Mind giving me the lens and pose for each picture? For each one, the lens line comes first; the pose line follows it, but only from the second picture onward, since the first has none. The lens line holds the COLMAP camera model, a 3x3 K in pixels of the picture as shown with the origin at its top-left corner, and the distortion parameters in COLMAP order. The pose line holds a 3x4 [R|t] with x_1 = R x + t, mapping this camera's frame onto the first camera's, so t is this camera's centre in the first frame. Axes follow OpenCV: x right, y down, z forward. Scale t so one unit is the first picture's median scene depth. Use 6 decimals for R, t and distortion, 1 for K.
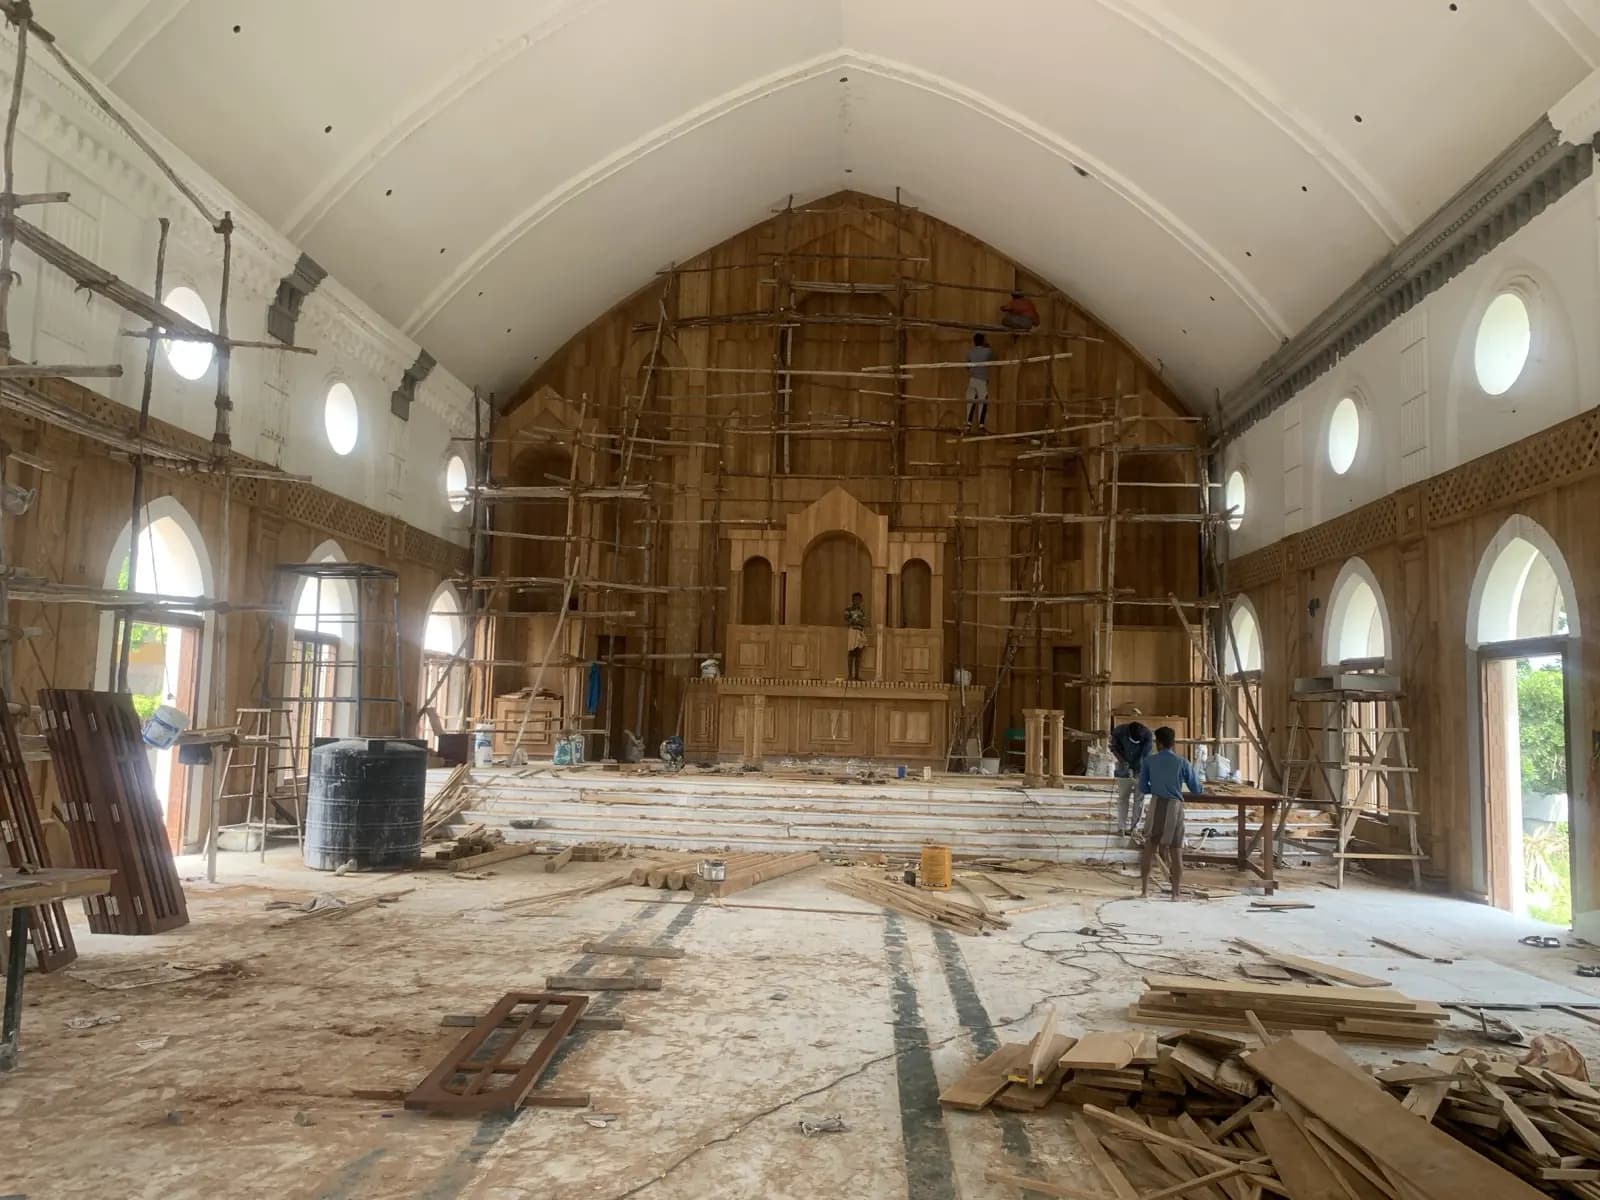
lens RADIAL K [[1215.4, 0, 802.4], [0, 1215.4, 596.7], [0, 0, 1]] dist [0.057110, -0.073567]
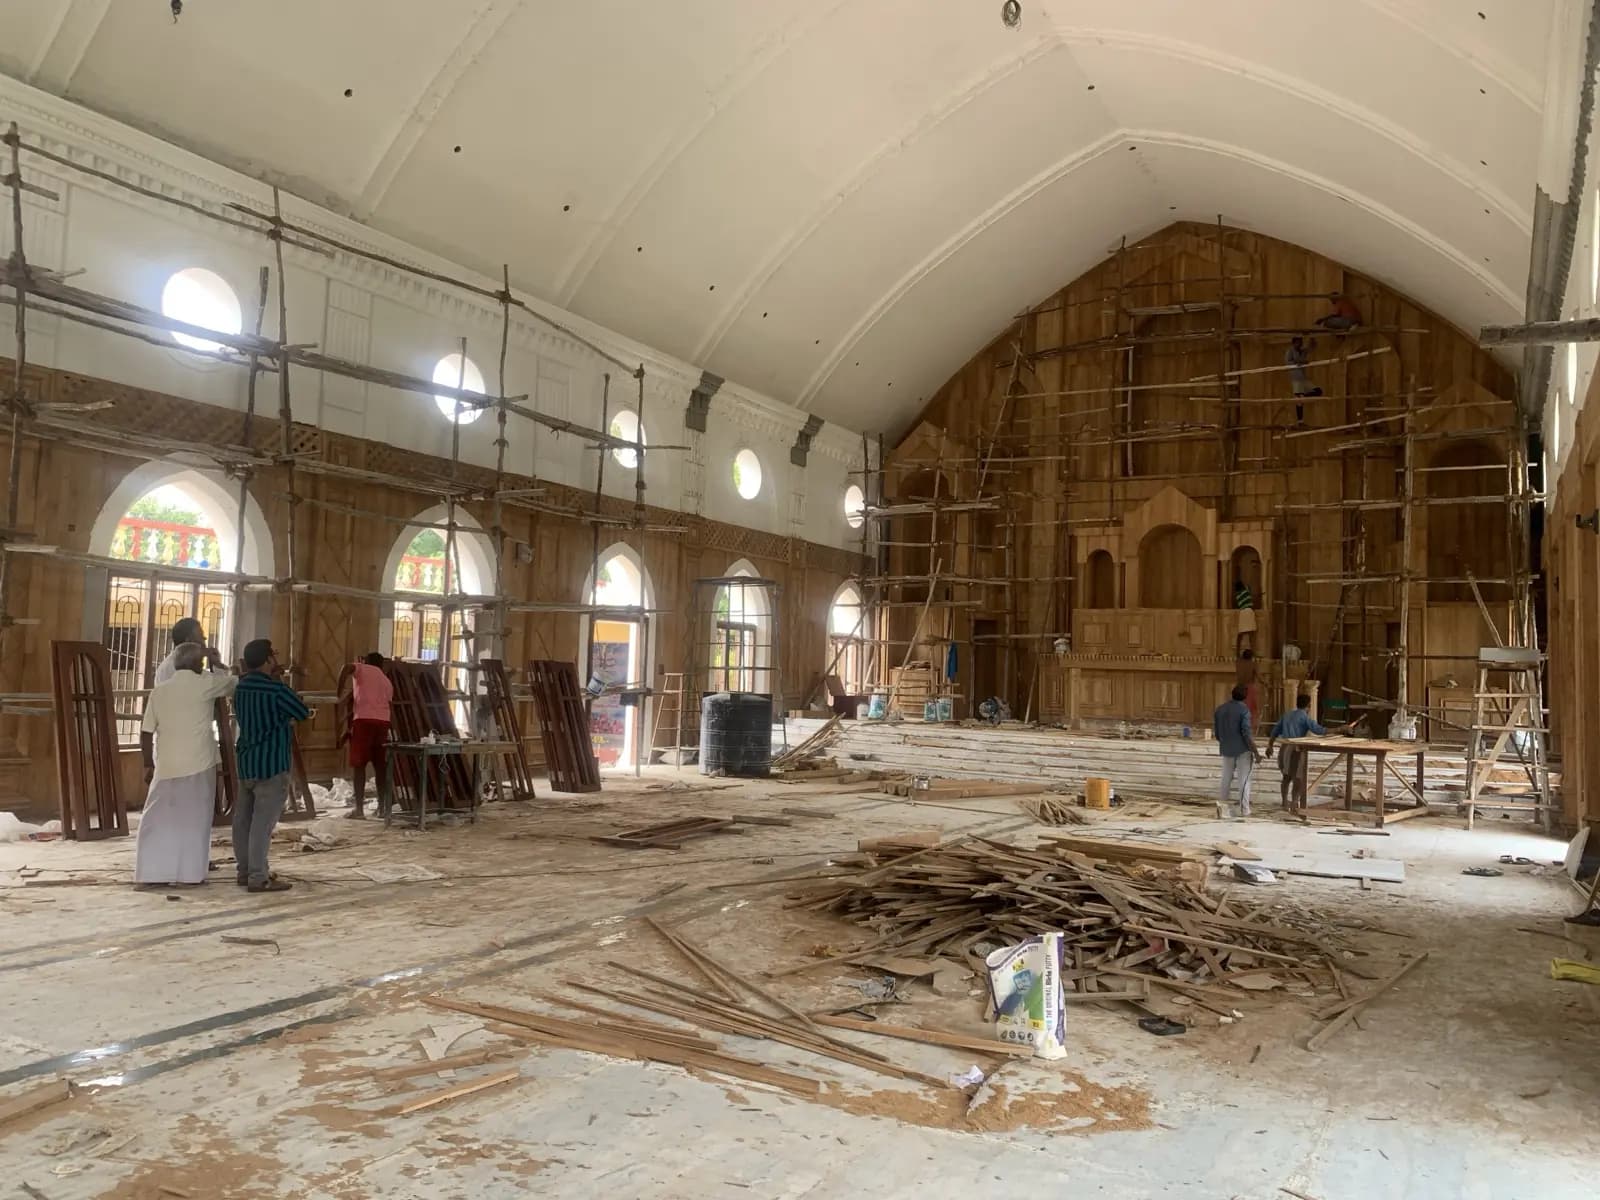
lens RADIAL K [[1215.4, 0, 801.8], [0, 1215.4, 609.5], [0, 0, 1]] dist [0.057110, -0.073567]
pose [[0.896972, -0.019439, -0.441659, 0.233750], [0.032571, 0.999224, 0.022169, -0.011944], [0.440885, -0.034270, 0.896909, -0.194722]]
